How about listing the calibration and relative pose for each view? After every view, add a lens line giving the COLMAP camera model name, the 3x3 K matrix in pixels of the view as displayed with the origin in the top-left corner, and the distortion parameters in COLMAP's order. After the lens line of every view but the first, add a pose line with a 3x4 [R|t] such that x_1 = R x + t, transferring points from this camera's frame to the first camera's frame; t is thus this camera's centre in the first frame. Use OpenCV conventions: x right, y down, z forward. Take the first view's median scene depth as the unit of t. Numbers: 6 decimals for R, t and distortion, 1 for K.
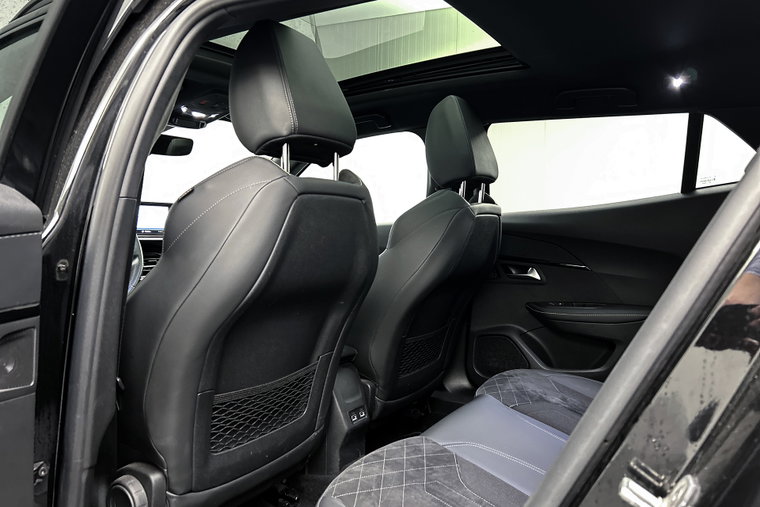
lens RADIAL K [[573.1, 0, 381.9], [0, 573.1, 248.4], [0, 0, 1]] dist [0.051273, -0.062085]
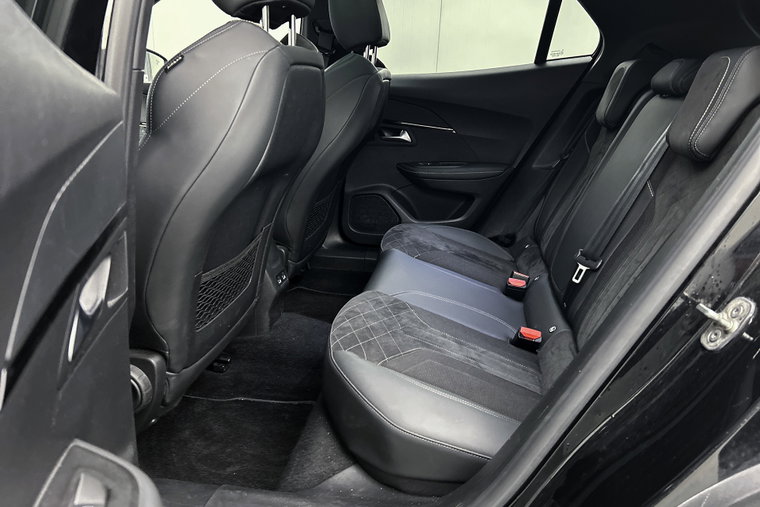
lens RADIAL K [[573.1, 0, 377.4], [0, 573.1, 255.5], [0, 0, 1]] dist [0.051273, -0.062085]
pose [[0.918330, -0.091719, 0.385043, -0.270122], [-0.015056, 0.963984, 0.265534, -0.031178], [-0.395530, -0.249645, 0.883874, 0.013058]]
